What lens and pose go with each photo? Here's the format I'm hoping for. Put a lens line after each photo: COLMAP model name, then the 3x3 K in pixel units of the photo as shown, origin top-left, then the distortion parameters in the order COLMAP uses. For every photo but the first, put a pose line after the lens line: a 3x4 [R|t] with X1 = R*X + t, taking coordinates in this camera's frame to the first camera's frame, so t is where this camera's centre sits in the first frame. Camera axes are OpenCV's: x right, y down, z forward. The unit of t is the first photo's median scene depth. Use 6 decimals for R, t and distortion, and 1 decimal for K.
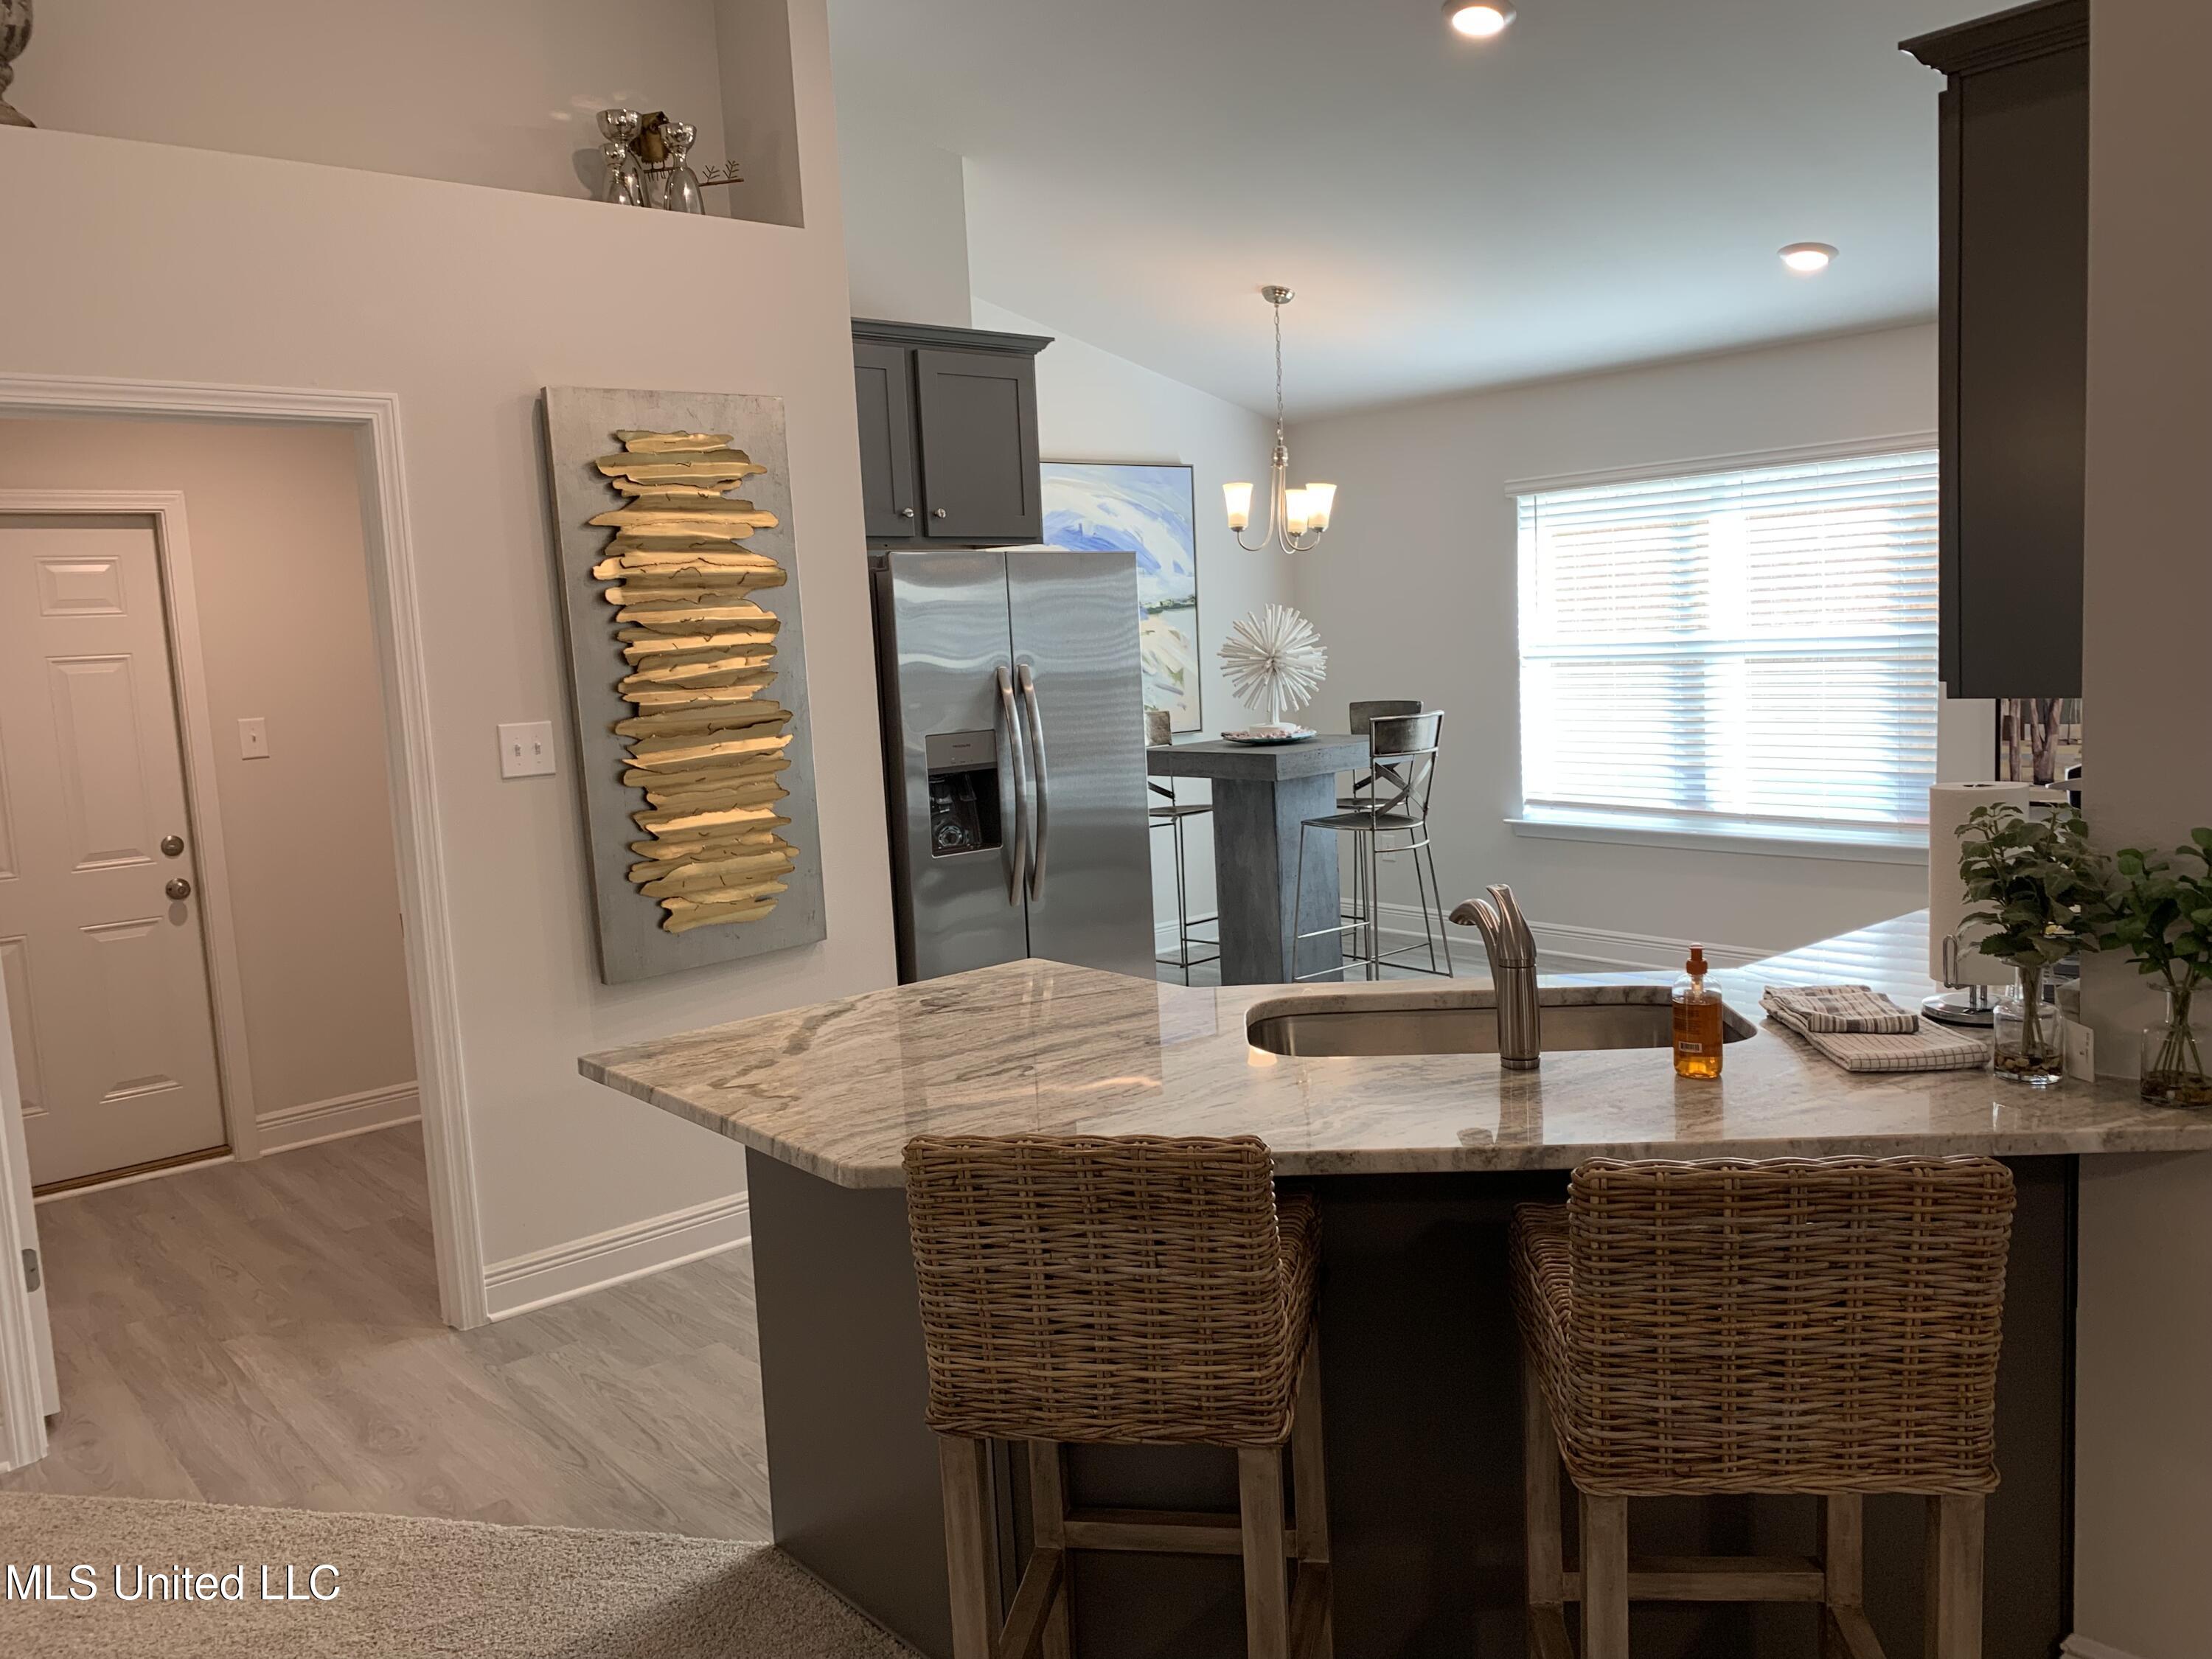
lens RADIAL K [[1675.5, 0, 1113.1], [0, 1675.5, 811.6], [0, 0, 1]] dist [0.037036, -0.025968]
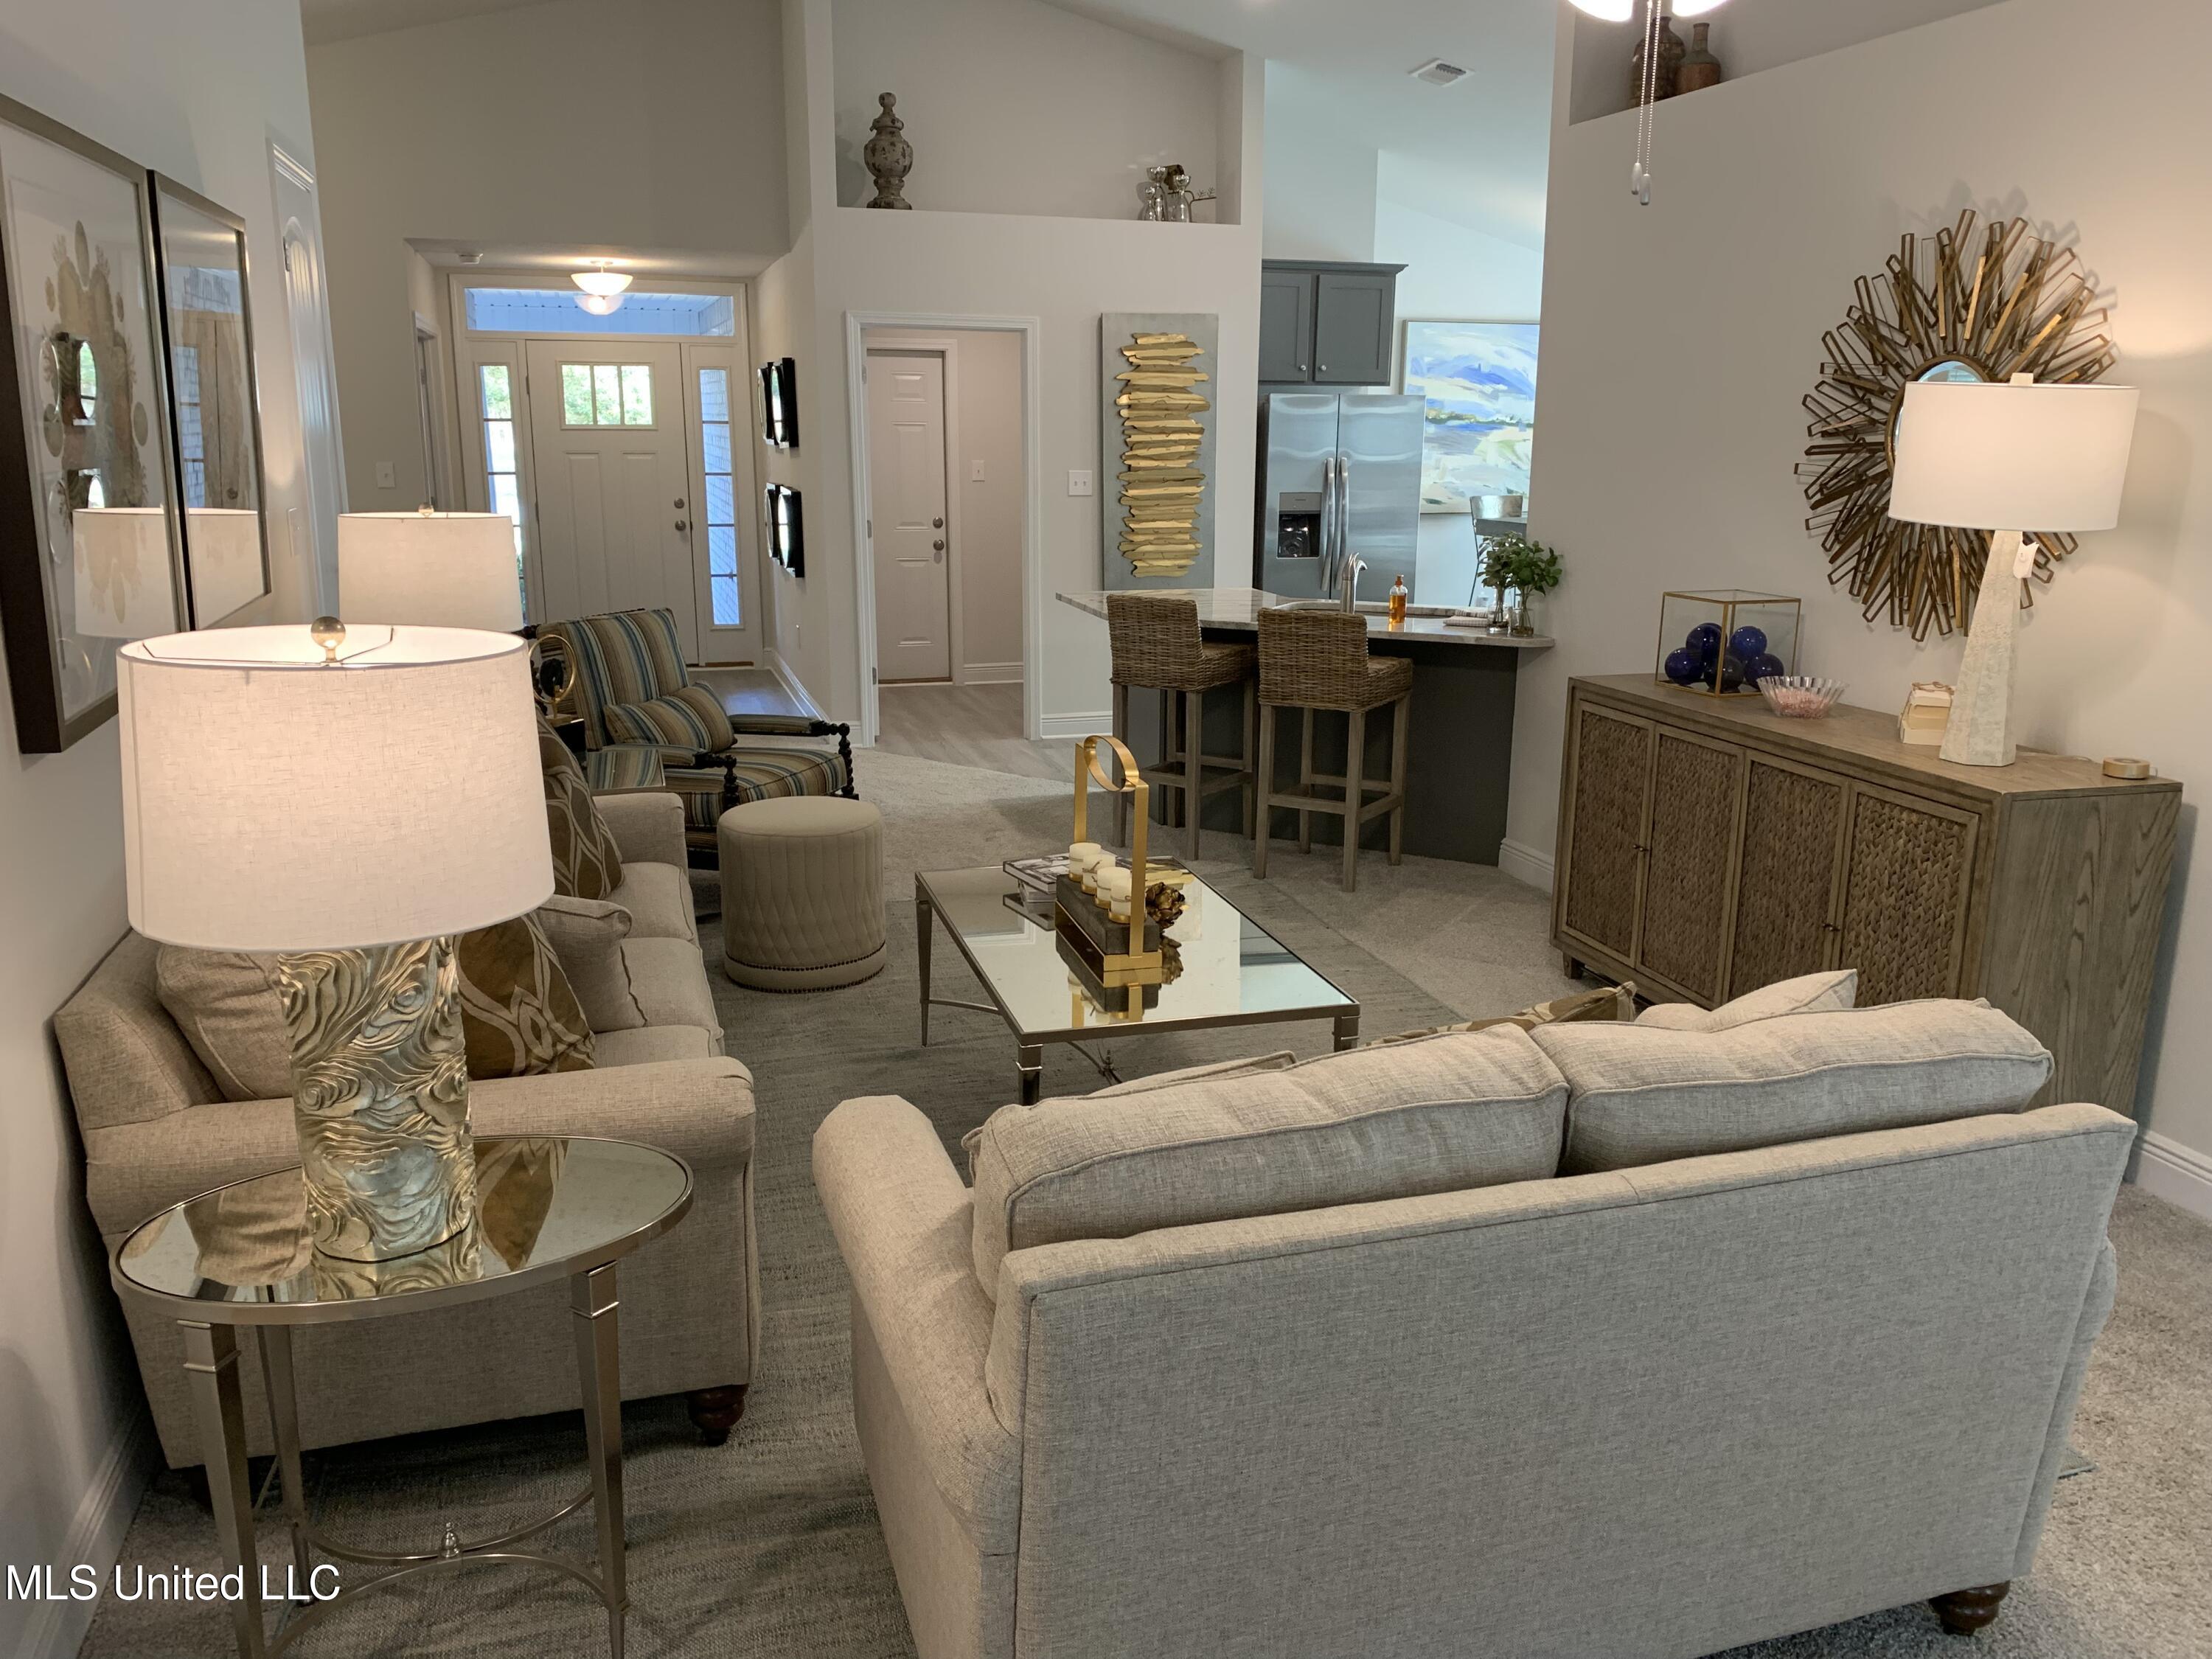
lens RADIAL K [[1675.5, 0, 1112.3], [0, 1675.5, 829.4], [0, 0, 1]] dist [0.037036, -0.025968]
pose [[0.912208, 0.151843, -0.380552, 0.549553], [-0.097627, 0.982594, 0.158044, 0.052754], [0.397926, -0.107017, 0.911154, -0.951328]]
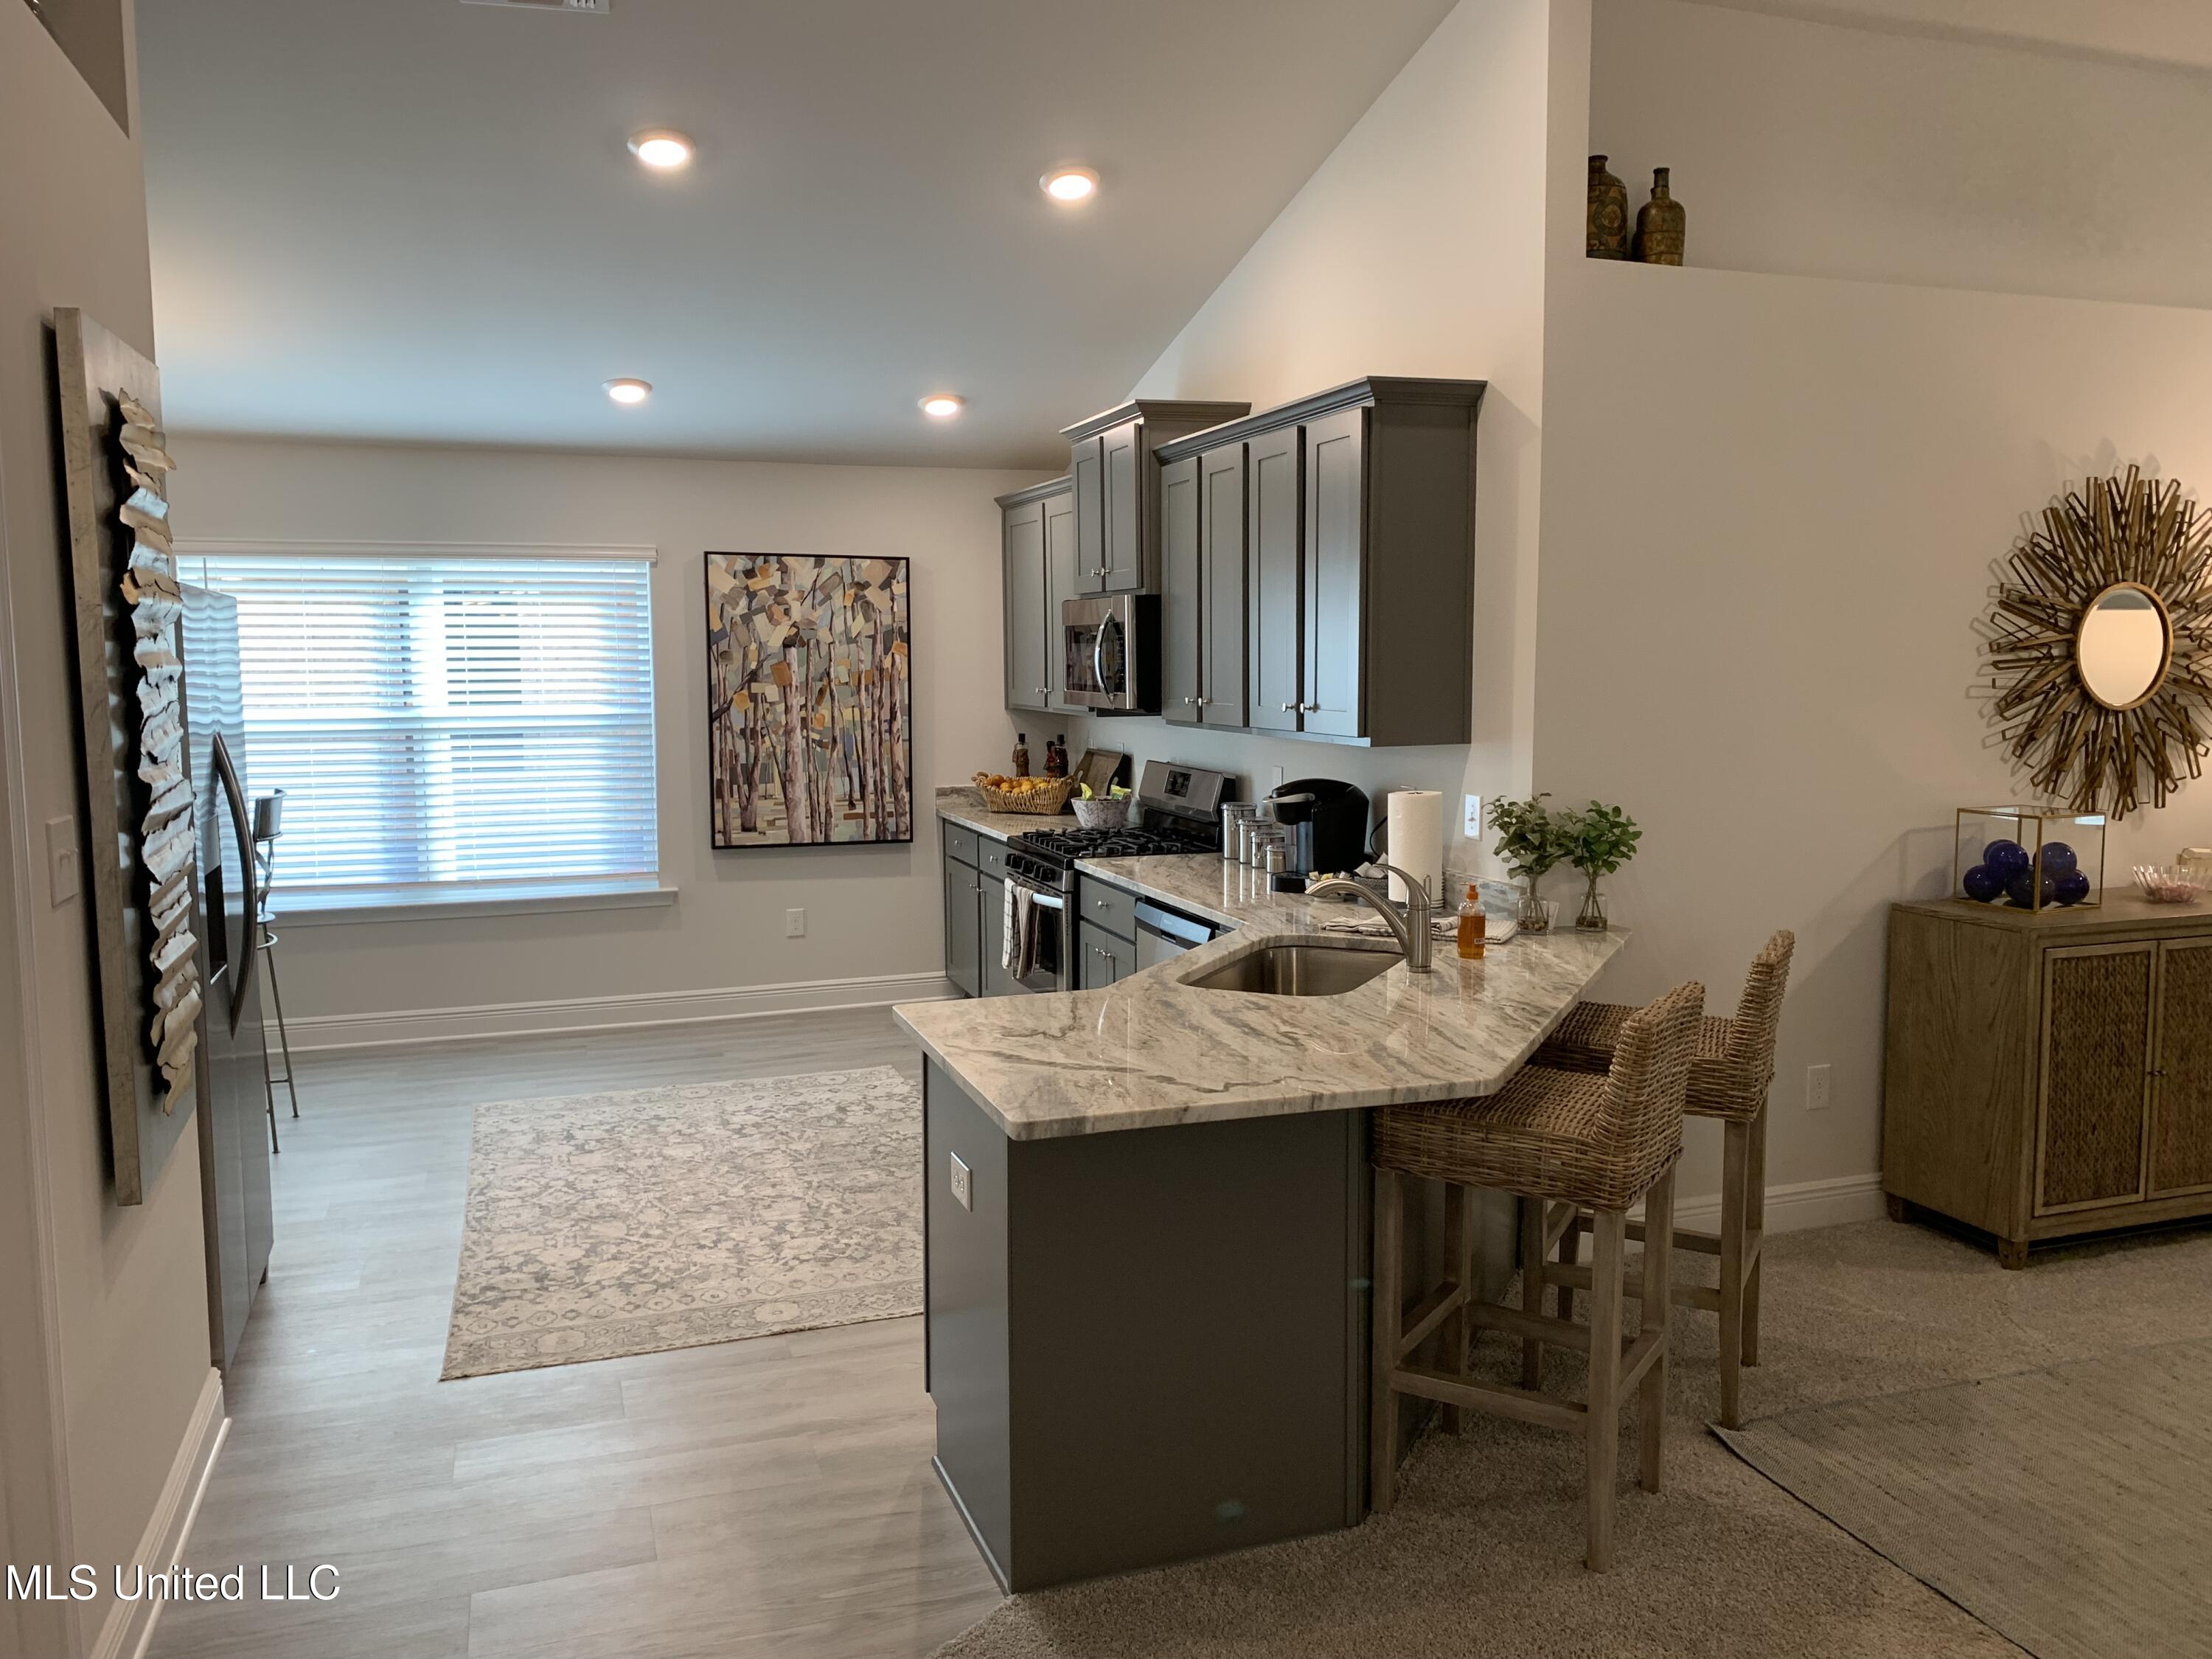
lens RADIAL K [[1675.5, 0, 1112.9], [0, 1675.5, 820.8], [0, 0, 1]] dist [0.037036, -0.025968]
pose [[0.361817, -0.043767, 0.931221, -0.736522], [0.088747, 0.995978, 0.012329, -0.020356], [-0.928016, 0.078182, 0.364245, 0.367499]]
